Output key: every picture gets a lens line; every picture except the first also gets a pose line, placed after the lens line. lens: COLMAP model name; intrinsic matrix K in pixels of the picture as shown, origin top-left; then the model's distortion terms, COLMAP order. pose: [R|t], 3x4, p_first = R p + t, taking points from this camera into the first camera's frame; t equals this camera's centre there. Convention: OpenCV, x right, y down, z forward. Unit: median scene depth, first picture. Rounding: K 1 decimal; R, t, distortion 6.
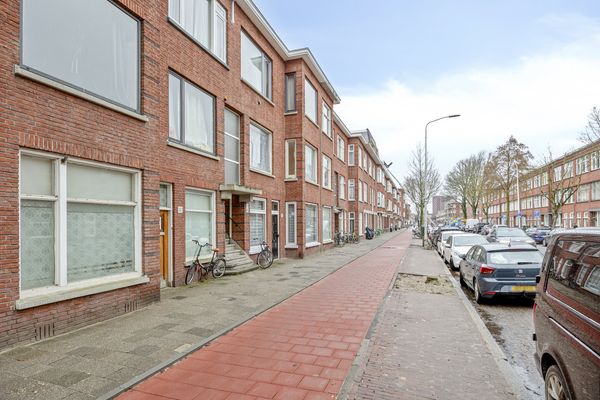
lens RADIAL K [[333.2, 0, 298.8], [0, 333.2, 223.9], [0, 0, 1]] dist [0.000533, 0.000292]
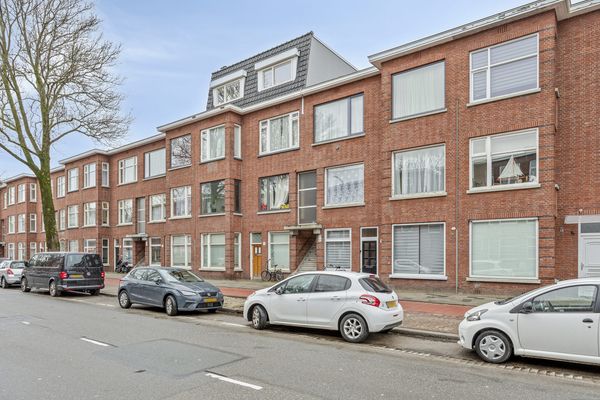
lens RADIAL K [[397.7, 0, 300.7], [0, 397.7, 255.4], [0, 0, 1]] dist [-0.002702, 0.000939]
pose [[-0.305937, 0.009299, -0.952006, 1.140495], [0.001140, 0.999955, 0.009401, 0.003897], [0.952051, 0.001791, -0.305934, 1.174068]]
